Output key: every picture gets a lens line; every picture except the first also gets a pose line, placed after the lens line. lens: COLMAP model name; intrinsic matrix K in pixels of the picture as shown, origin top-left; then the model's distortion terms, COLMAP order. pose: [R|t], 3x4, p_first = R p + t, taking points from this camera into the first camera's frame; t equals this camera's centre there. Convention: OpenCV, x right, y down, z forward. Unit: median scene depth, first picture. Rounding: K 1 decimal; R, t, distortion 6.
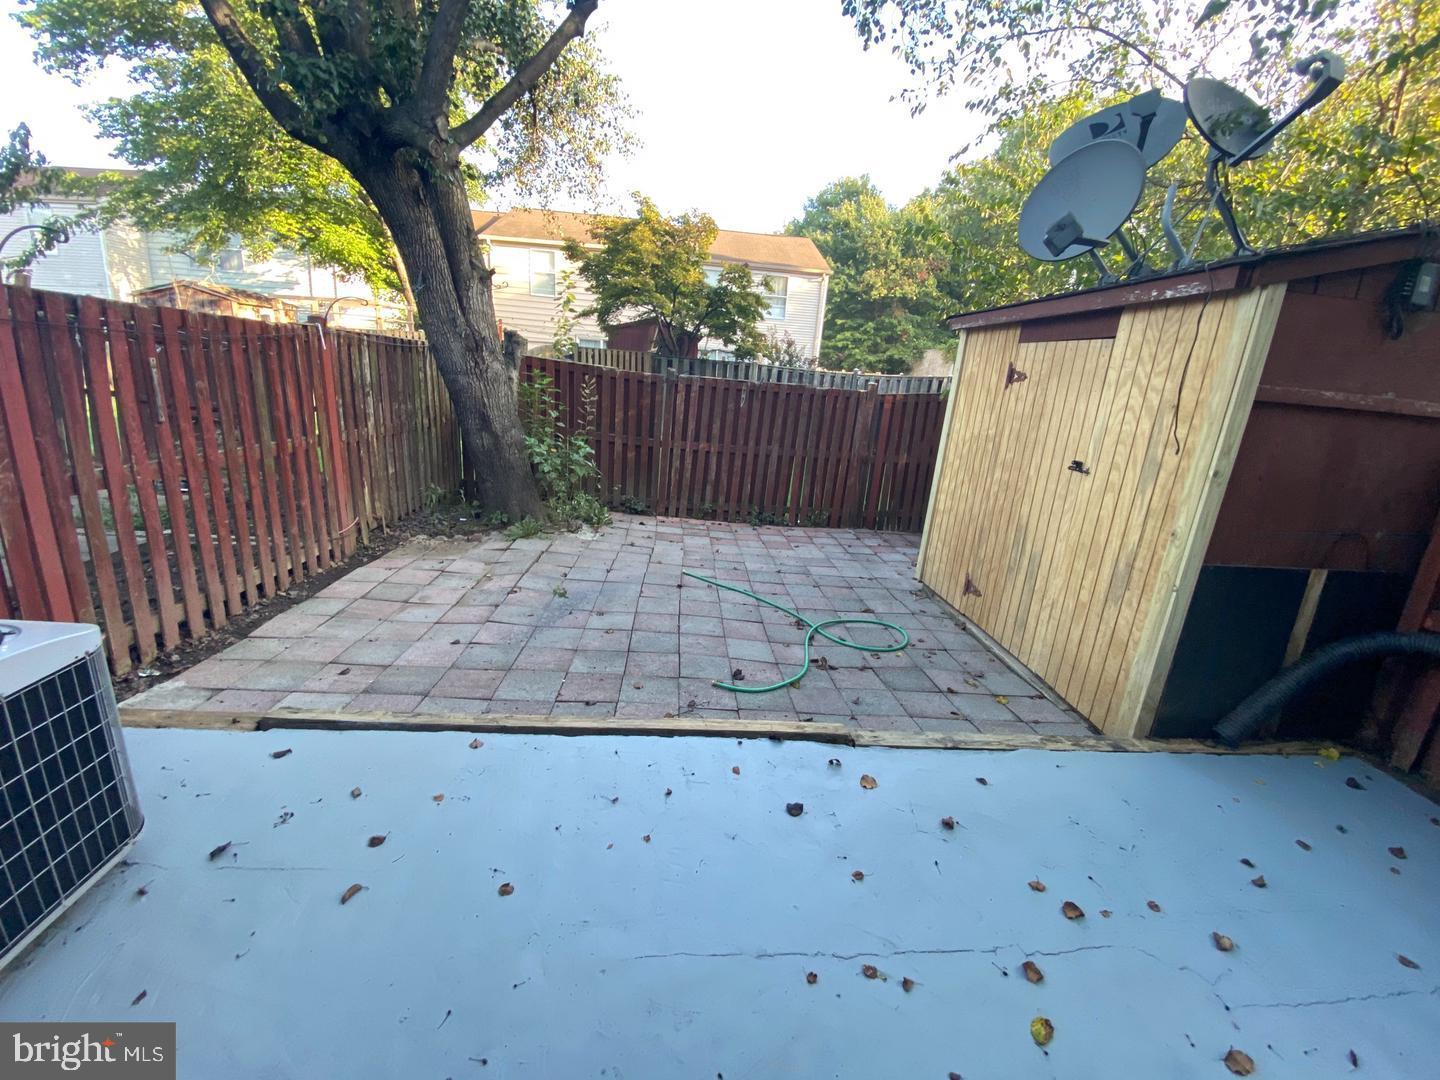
lens RADIAL K [[587.5, 0, 713.7], [0, 587.5, 544.9], [0, 0, 1]] dist [0.000385, -0.000165]
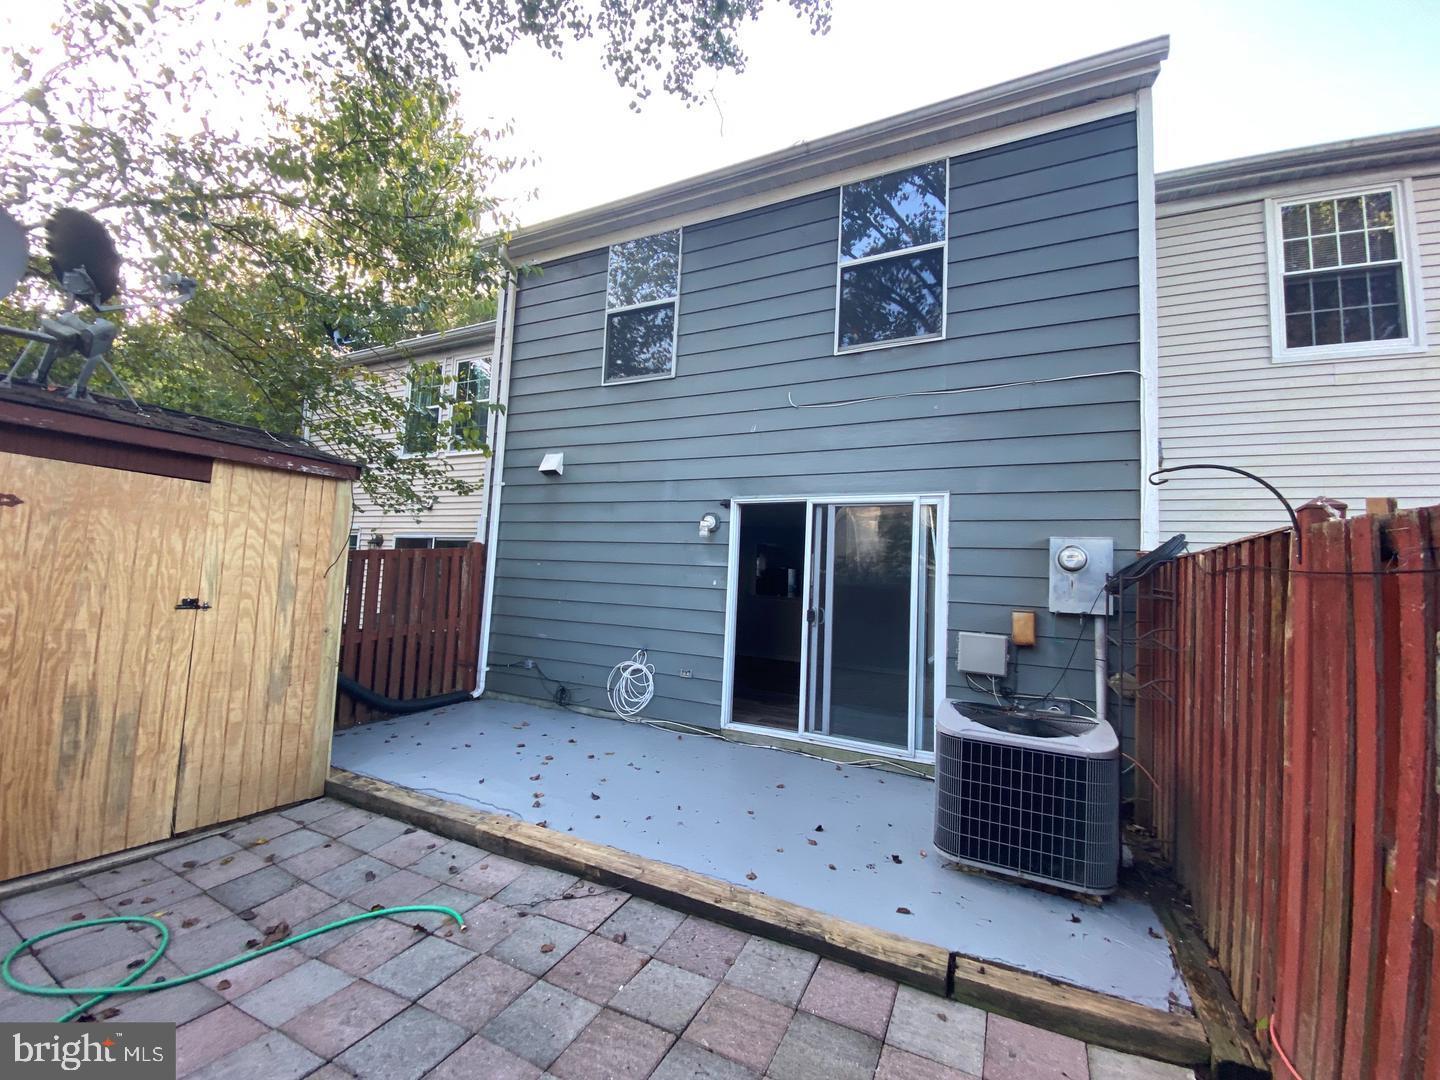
lens RADIAL K [[587.5, 0, 713.7], [0, 587.5, 544.9], [0, 0, 1]] dist [0.000385, -0.000165]
pose [[-0.852049, -0.082860, 0.516862, -0.664705], [0.039237, 0.974505, 0.220908, -0.434247], [-0.521989, 0.208505, -0.827075, 1.404673]]
